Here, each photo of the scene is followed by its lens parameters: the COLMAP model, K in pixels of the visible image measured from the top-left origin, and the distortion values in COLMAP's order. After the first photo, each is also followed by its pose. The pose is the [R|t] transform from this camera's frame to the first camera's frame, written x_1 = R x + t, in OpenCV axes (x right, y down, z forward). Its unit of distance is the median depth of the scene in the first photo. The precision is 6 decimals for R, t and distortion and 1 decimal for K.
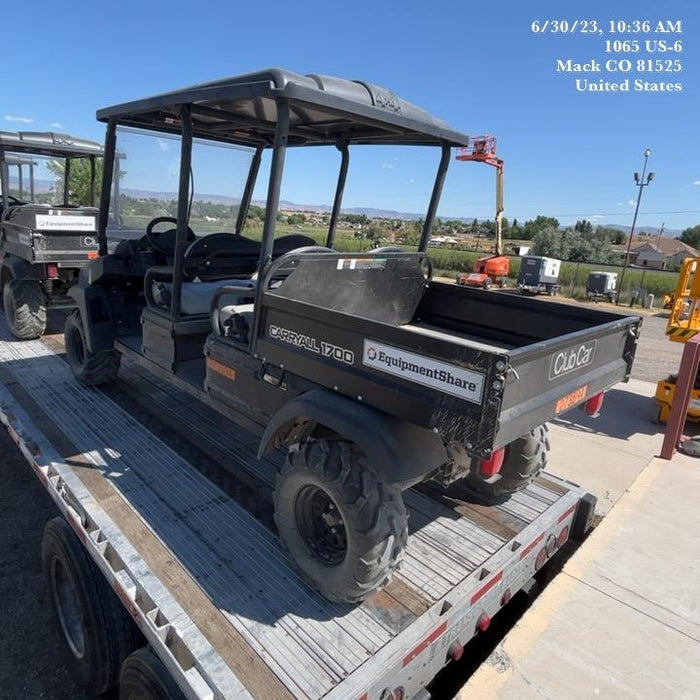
lens RADIAL K [[502.3, 0, 350.0], [0, 502.3, 350.0], [0, 0, 1]] dist [-0.032095, -0.000508]
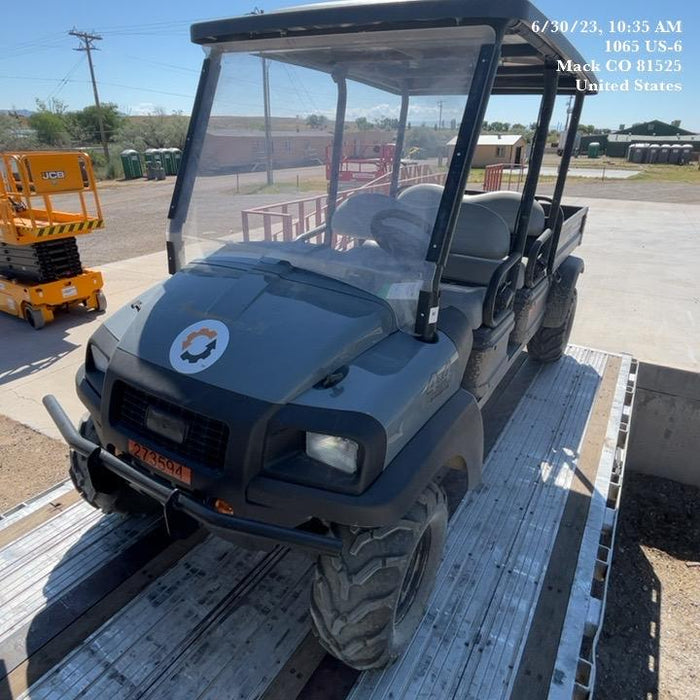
lens RADIAL K [[502.3, 0, 350.0], [0, 502.3, 350.0], [0, 0, 1]] dist [-0.032095, -0.000508]
pose [[-0.250014, -0.456830, 0.853698, -1.521666], [0.206901, 0.836127, 0.508020, -0.718543], [-0.945878, 0.303643, -0.114525, 1.978634]]
